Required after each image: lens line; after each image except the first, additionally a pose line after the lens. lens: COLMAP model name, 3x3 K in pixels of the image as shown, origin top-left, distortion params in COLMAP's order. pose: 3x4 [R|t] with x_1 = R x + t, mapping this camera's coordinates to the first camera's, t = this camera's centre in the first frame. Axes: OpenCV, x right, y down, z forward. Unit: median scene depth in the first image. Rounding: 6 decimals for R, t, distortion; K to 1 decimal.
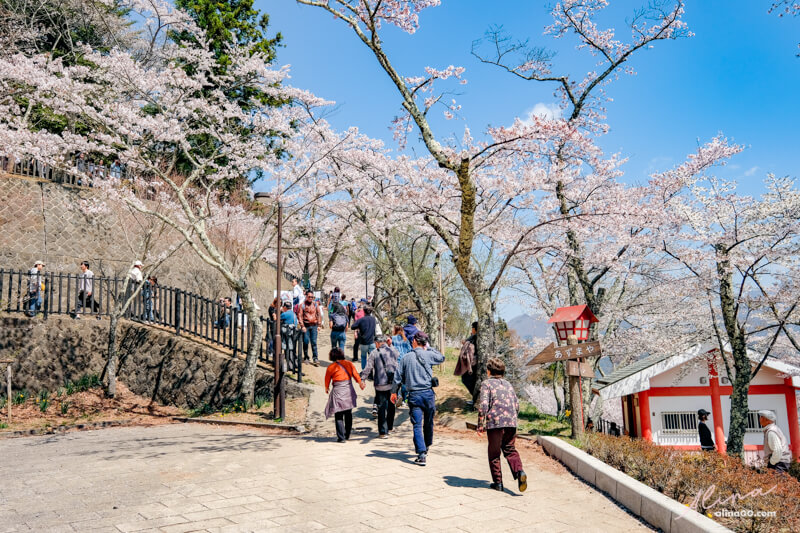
lens RADIAL K [[615.0, 0, 400.0], [0, 615.0, 266.5], [0, 0, 1]] dist [-0.006871, -0.001361]
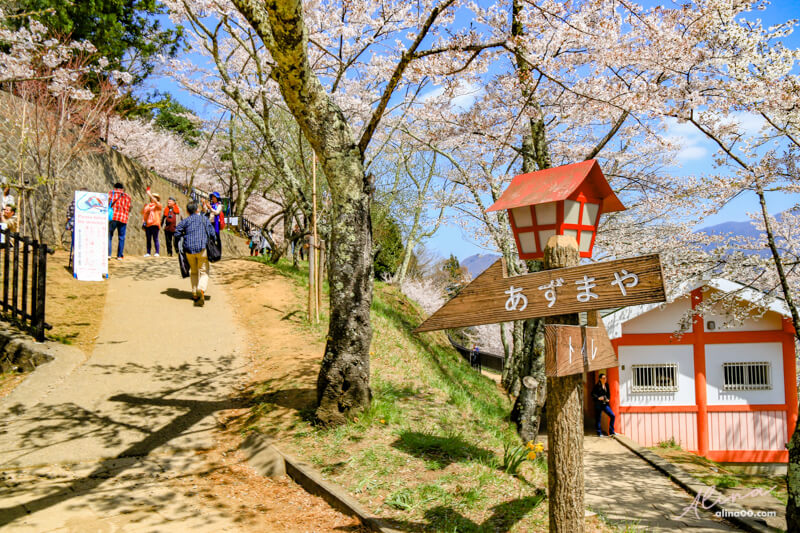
lens RADIAL K [[615.0, 0, 400.0], [0, 615.0, 266.5], [0, 0, 1]] dist [-0.006871, -0.001361]
pose [[0.996979, 0.009681, 0.077063, 0.141684], [-0.017583, 0.994575, 0.102530, 0.077272], [-0.075653, -0.103575, 0.991740, 0.562335]]
